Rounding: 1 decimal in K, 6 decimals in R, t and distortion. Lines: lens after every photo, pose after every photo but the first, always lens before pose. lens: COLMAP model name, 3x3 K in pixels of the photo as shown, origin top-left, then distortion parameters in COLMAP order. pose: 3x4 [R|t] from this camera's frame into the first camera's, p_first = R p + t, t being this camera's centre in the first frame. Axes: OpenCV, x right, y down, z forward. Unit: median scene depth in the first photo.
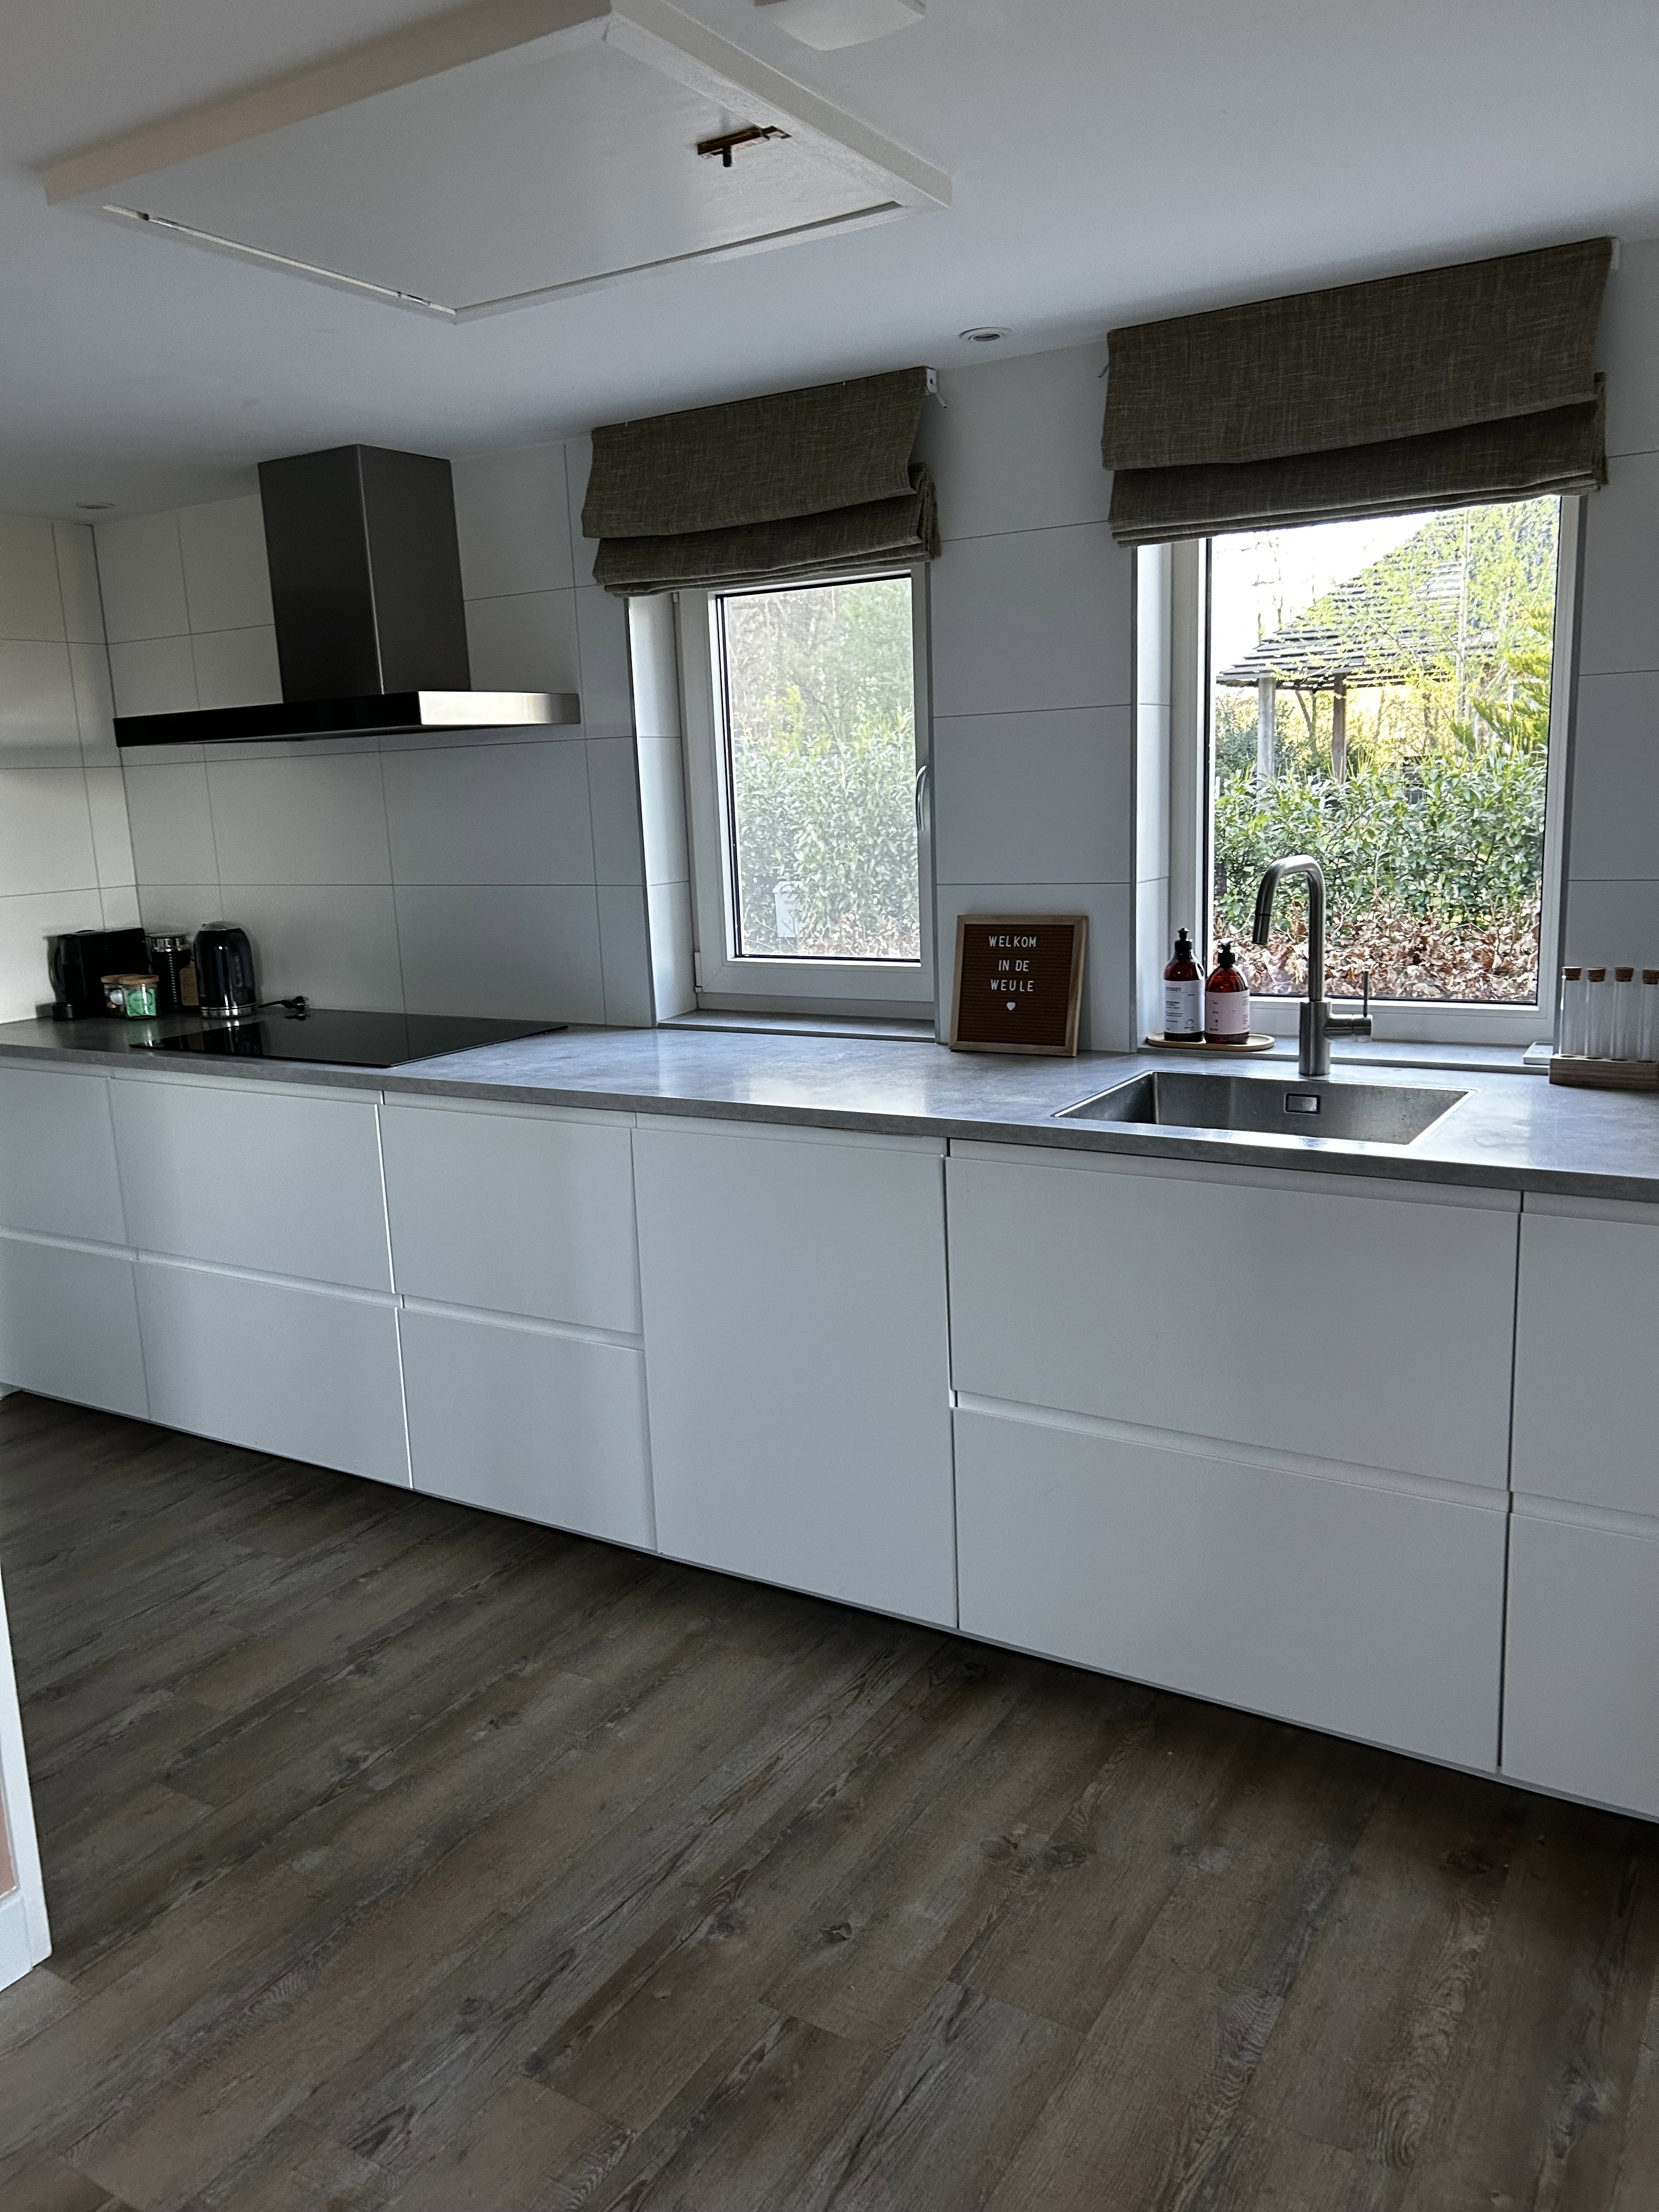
lens RADIAL K [[1682.9, 0, 829.5], [0, 1682.9, 1106.0], [0, 0, 1]] dist [0.034156, -0.039840]
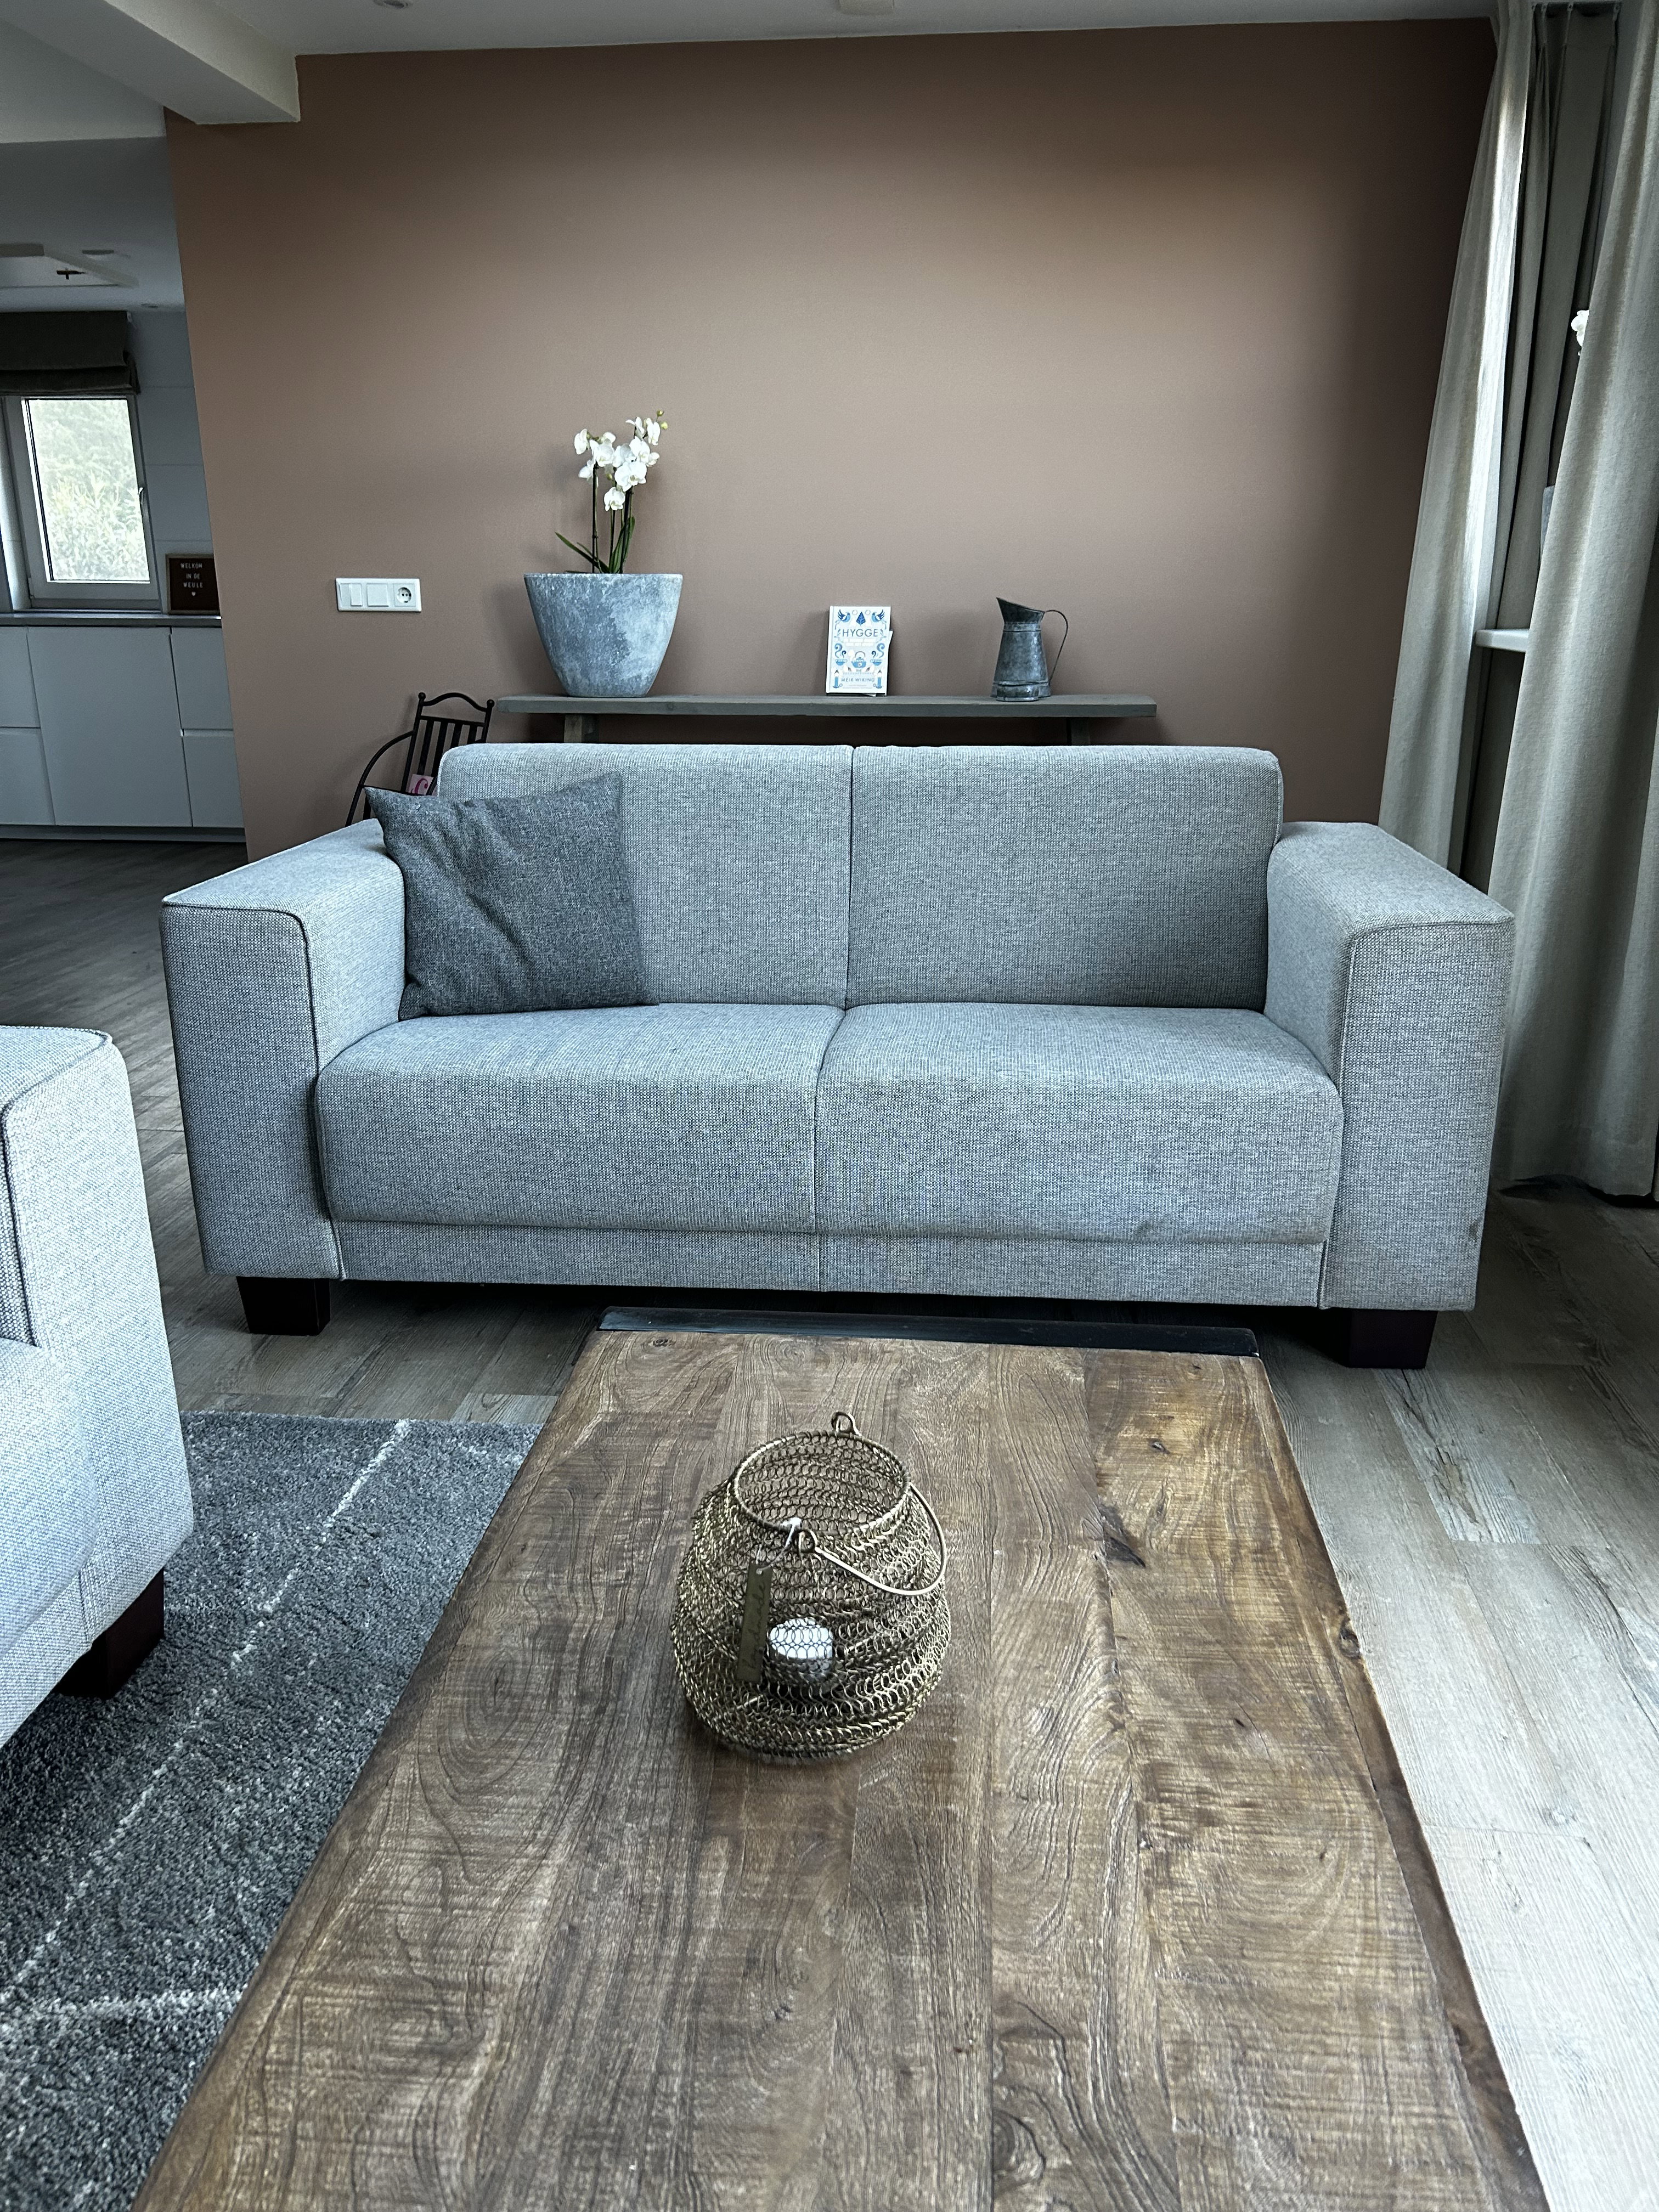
lens RADIAL K [[1682.9, 0, 829.5], [0, 1682.9, 1106.0], [0, 0, 1]] dist [0.034156, -0.039840]
pose [[0.902557, -0.090069, 0.421045, -0.147240], [0.046850, 0.992613, 0.111909, 0.427771], [-0.428015, -0.081278, 0.900110, -1.569334]]
